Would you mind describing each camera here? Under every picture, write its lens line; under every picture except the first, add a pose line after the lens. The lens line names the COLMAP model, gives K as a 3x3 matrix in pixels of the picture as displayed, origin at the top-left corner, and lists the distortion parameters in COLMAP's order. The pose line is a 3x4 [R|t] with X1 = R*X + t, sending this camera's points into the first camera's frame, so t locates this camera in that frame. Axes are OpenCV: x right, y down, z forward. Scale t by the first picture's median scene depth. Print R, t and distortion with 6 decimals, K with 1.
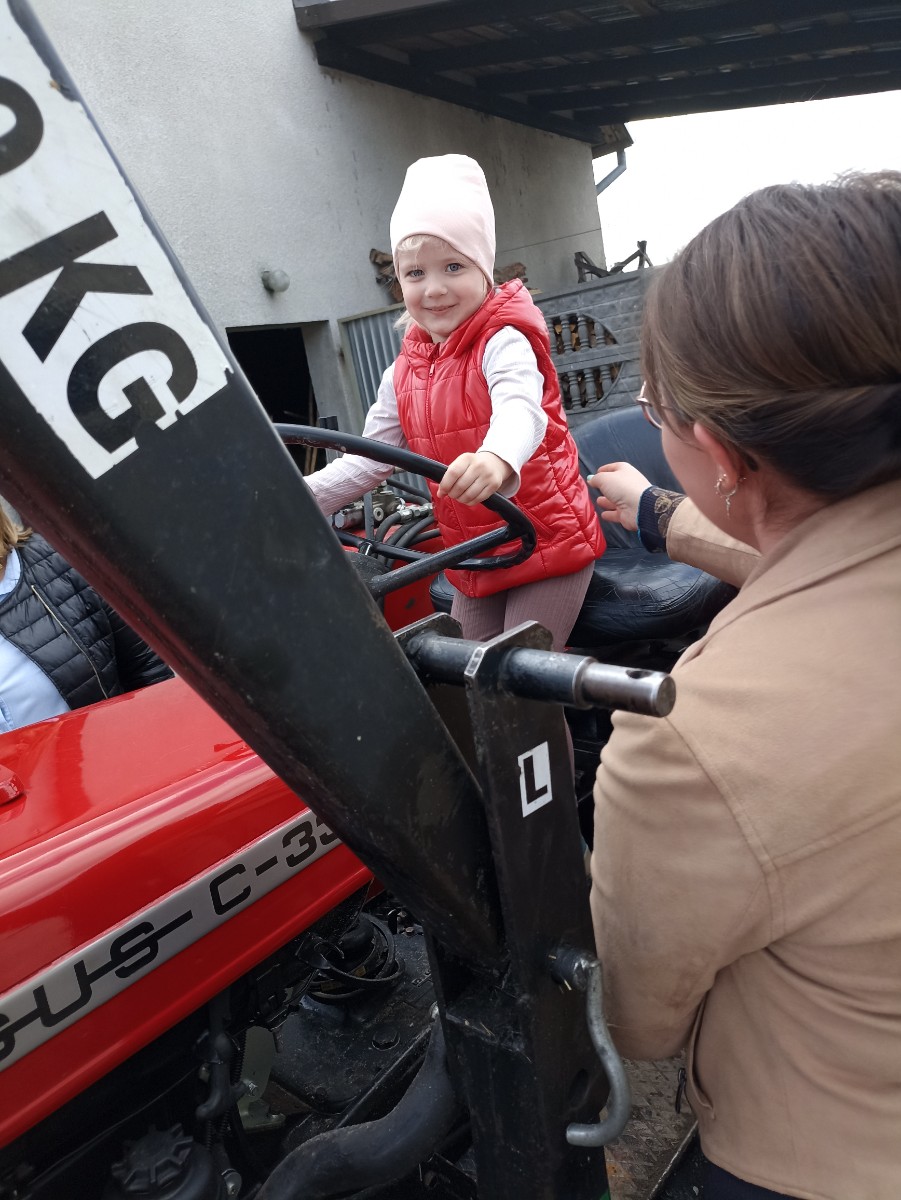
lens RADIAL K [[896.3, 0, 449.2], [0, 896.3, 572.6], [0, 0, 1]] dist [0.020833, -0.004969]
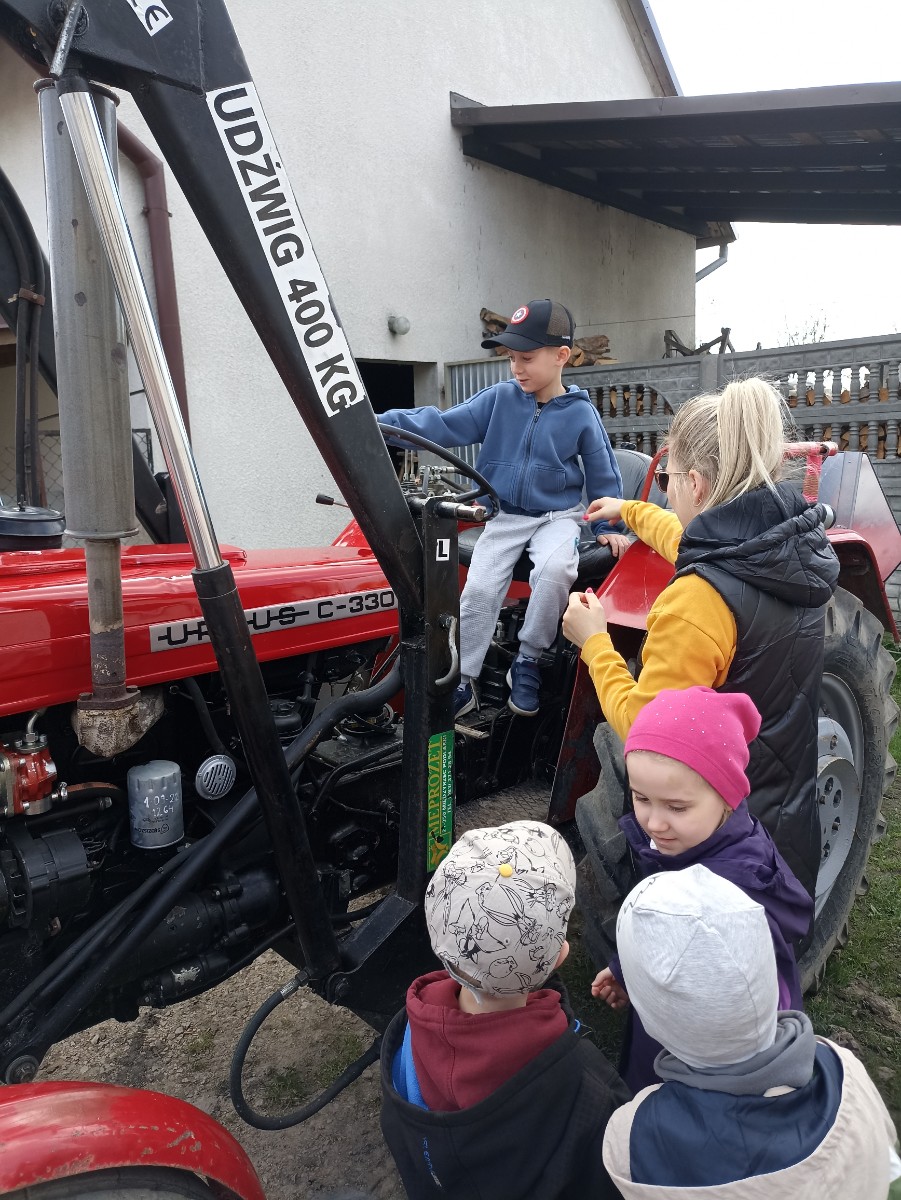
lens RADIAL K [[775.2, 0, 429.4], [0, 775.2, 550.5], [0, 0, 1]] dist [0.034861, -0.002573]
pose [[0.981942, 0.157704, -0.104496, 0.217834], [-0.162068, 0.986172, -0.034625, 0.227764], [0.097591, 0.050936, 0.993922, -1.023506]]
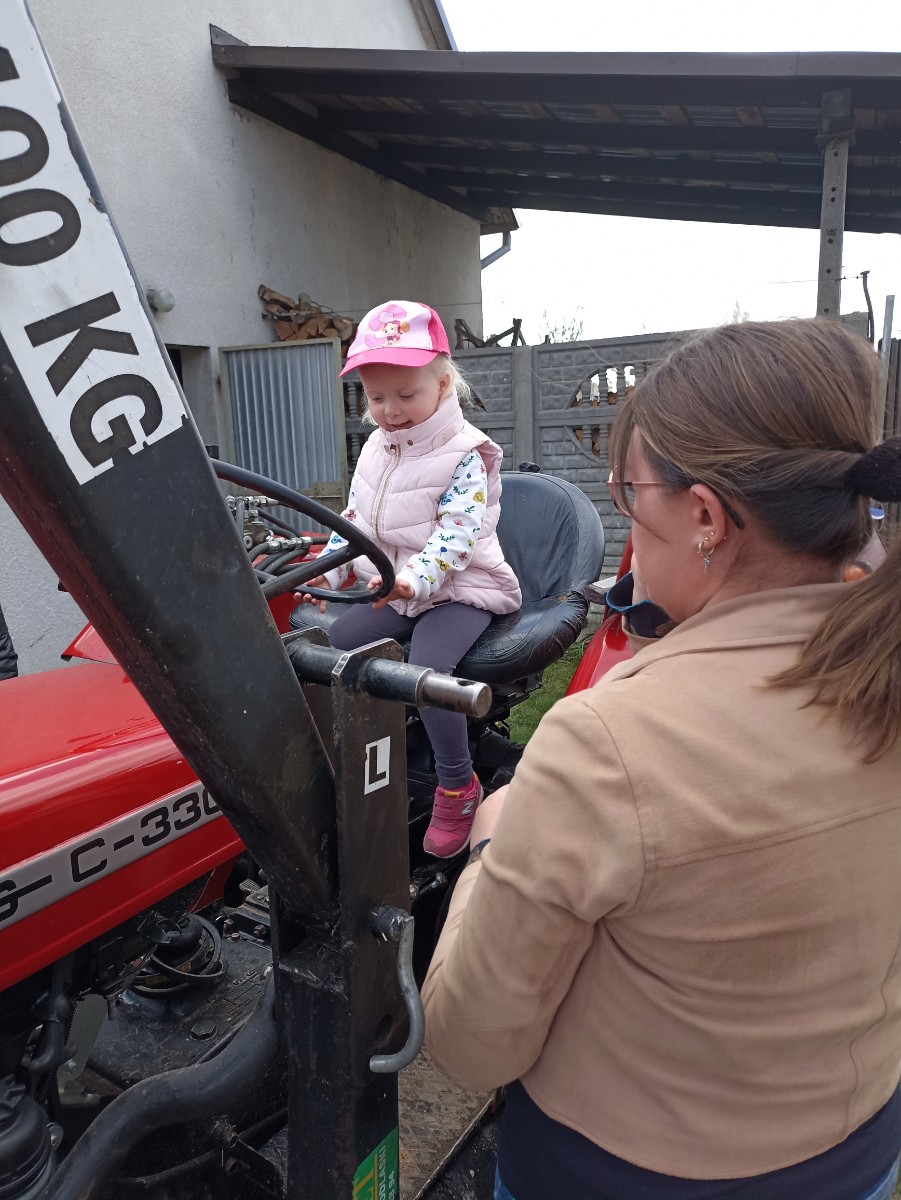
lens RADIAL K [[874.9, 0, 441.0], [0, 874.9, 572.3], [0, 0, 1]] dist [0.027286, -0.006506]
pose [[0.982020, 0.112413, 0.151654, -0.022115], [-0.104619, 0.992793, -0.058455, 0.018668], [-0.157133, 0.041538, 0.986704, -0.155368]]
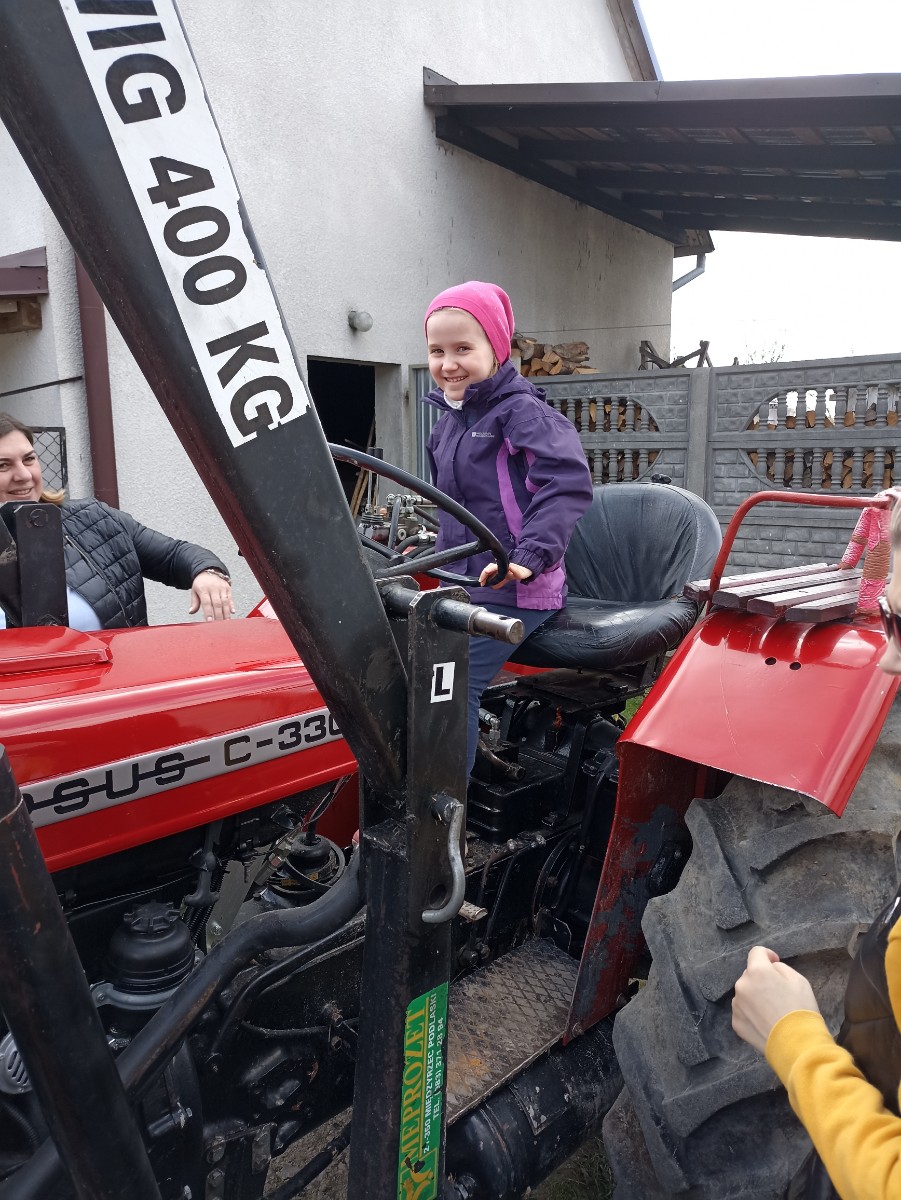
lens RADIAL K [[844.6, 0, 432.0], [0, 844.6, 562.7], [0, 0, 1]] dist [0.042471, -0.020519]
pose [[0.981649, 0.183187, -0.052987, 0.081847], [-0.185909, 0.981189, -0.052026, 0.070739], [0.042460, 0.060922, 0.997239, -0.369722]]
